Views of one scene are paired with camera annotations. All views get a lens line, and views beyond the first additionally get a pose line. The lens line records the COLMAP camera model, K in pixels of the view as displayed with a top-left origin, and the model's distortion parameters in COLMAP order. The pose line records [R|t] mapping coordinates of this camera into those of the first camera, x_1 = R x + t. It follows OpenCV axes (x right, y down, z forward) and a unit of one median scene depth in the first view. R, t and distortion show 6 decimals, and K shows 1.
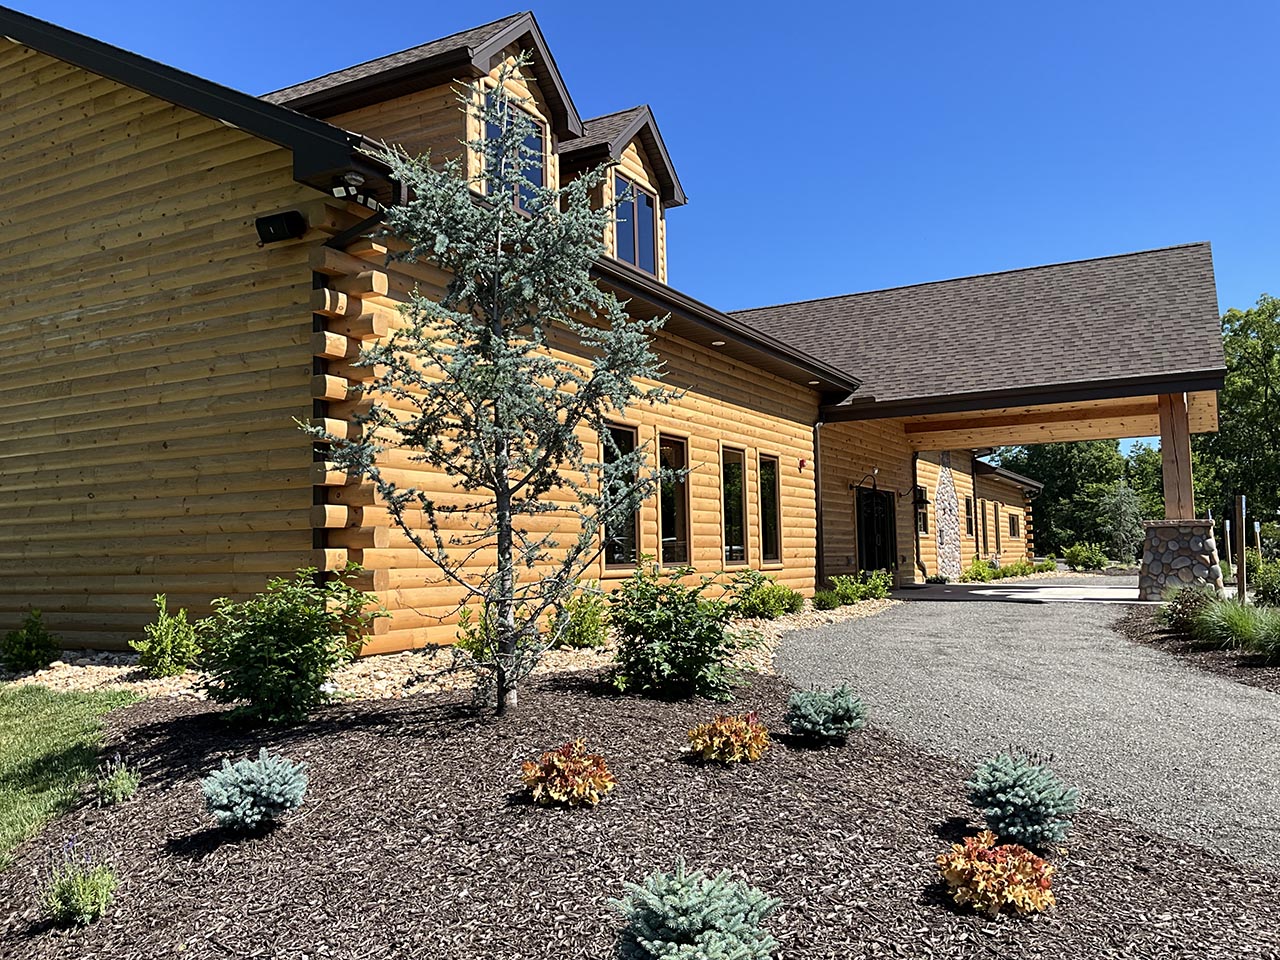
lens RADIAL K [[1055.0, 0, 642.7], [0, 1055.0, 484.3], [0, 0, 1]] dist [0.053767, -0.093436]
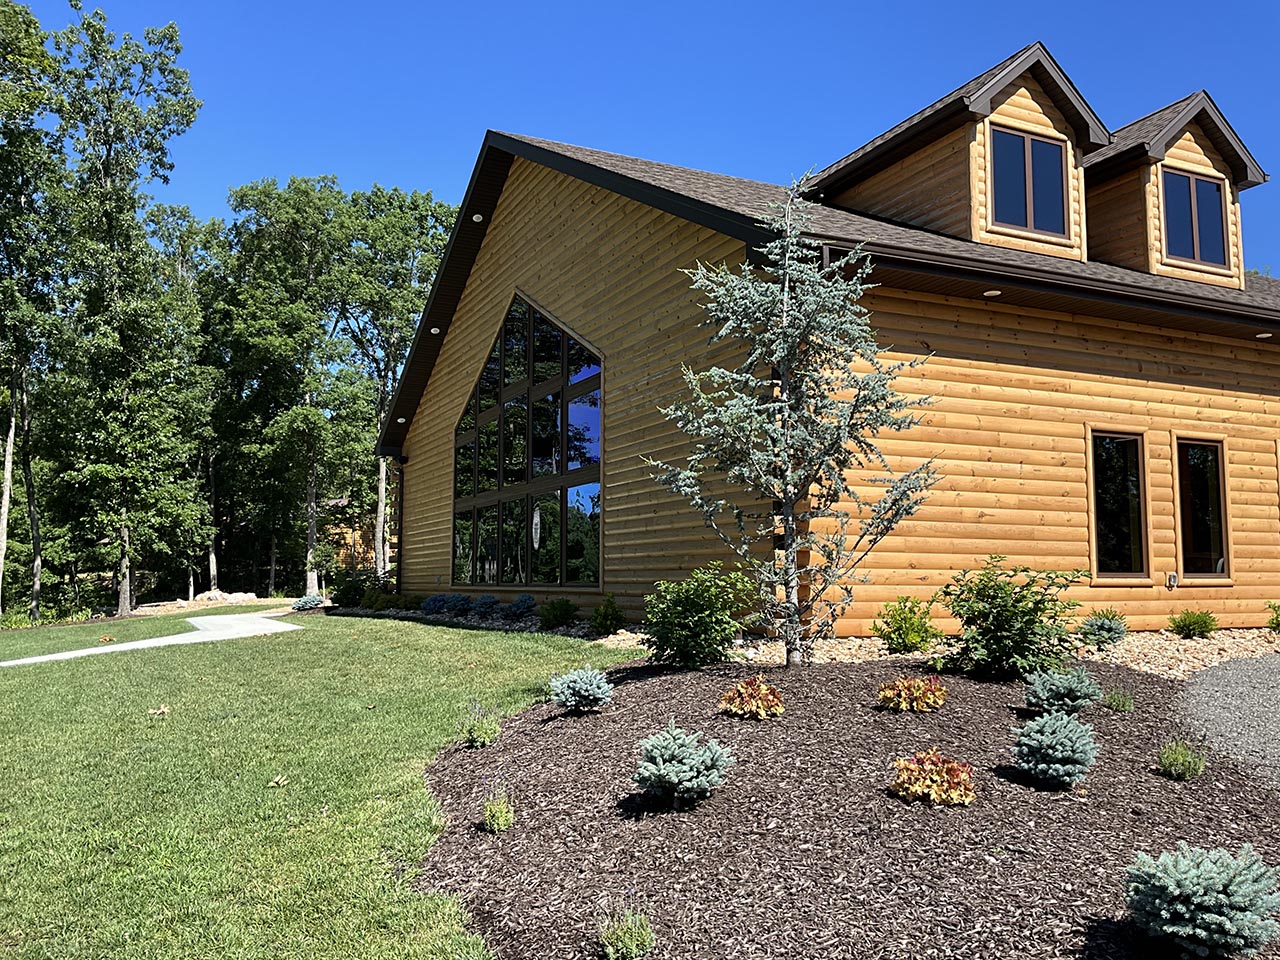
lens RADIAL K [[1055.0, 0, 638.7], [0, 1055.0, 477.5], [0, 0, 1]] dist [0.053767, -0.093436]
pose [[0.804097, -0.036247, -0.593392, 0.250825], [0.024263, 0.999309, -0.028164, 0.003763], [0.594002, 0.008249, 0.804421, -0.095244]]
